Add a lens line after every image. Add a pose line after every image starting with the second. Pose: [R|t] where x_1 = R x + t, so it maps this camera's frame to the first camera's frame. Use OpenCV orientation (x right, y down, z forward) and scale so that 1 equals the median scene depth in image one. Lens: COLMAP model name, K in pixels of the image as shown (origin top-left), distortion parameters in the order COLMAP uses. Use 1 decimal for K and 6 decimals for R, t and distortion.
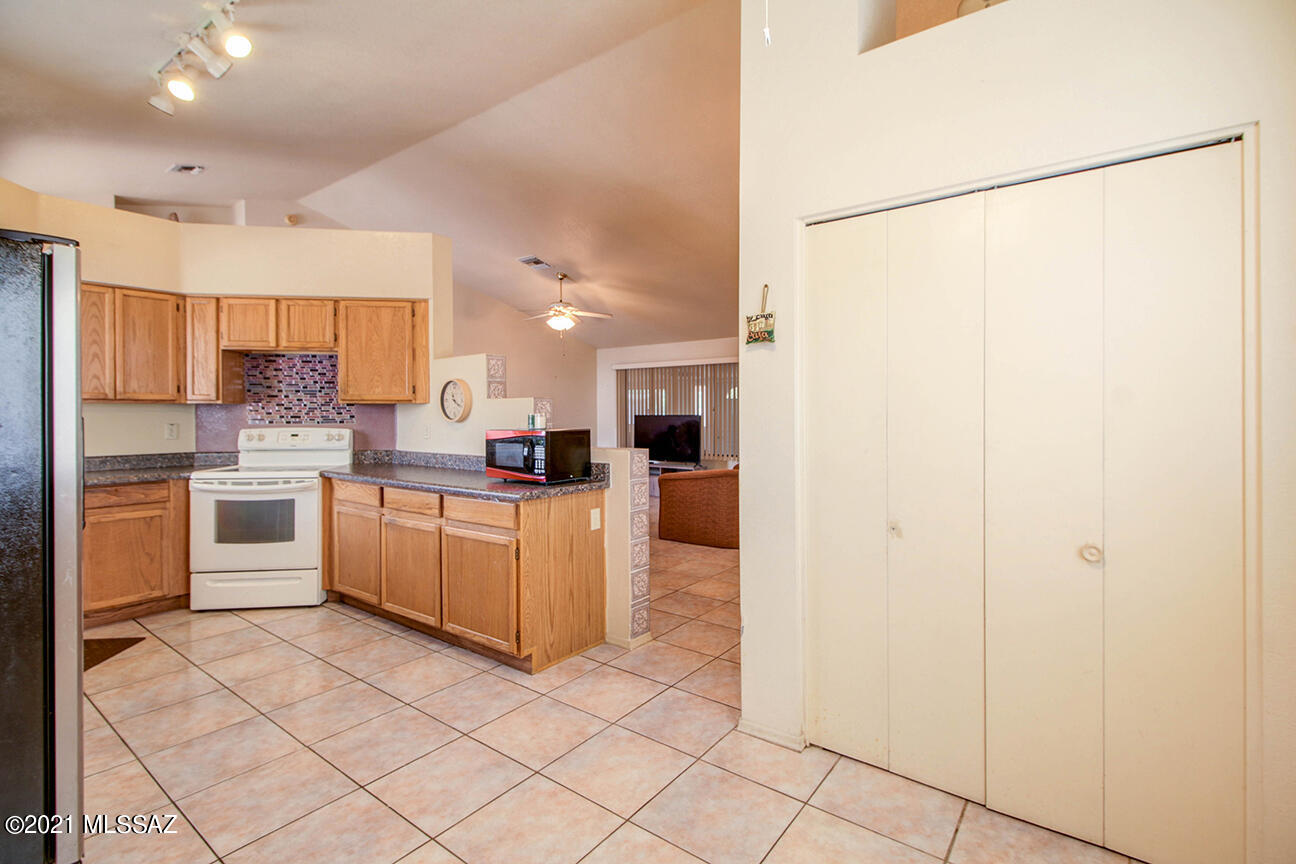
lens RADIAL K [[593.7, 0, 652.2], [0, 593.7, 415.6], [0, 0, 1]] dist [0.015215, -0.000195]
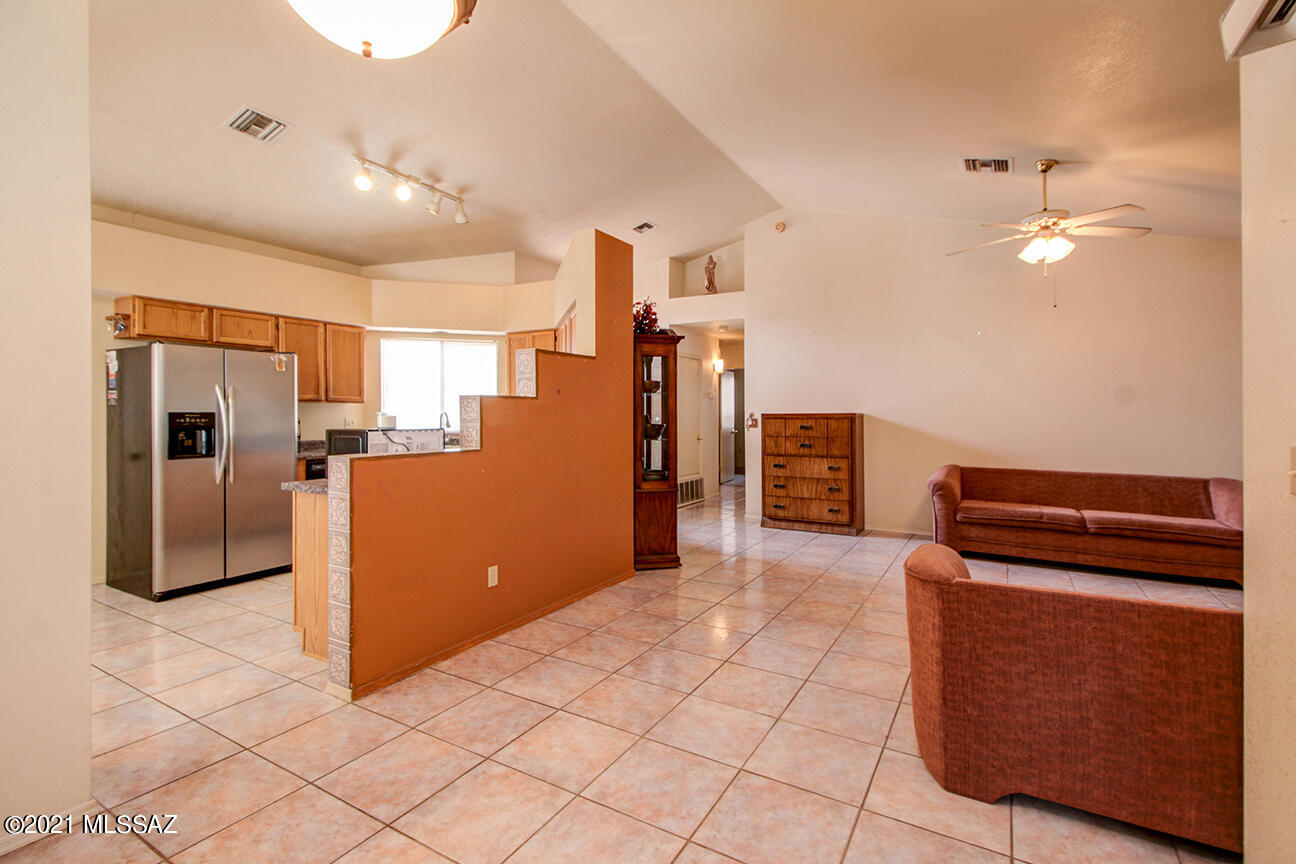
lens RADIAL K [[594.1, 0, 648.5], [0, 594.1, 427.7], [0, 0, 1]] dist [0.028339, -0.014843]
pose [[0.106075, 0.028461, -0.993951, 0.686843], [-0.005448, 0.999592, 0.028041, -0.005638], [0.994343, 0.002440, 0.106187, 1.054575]]
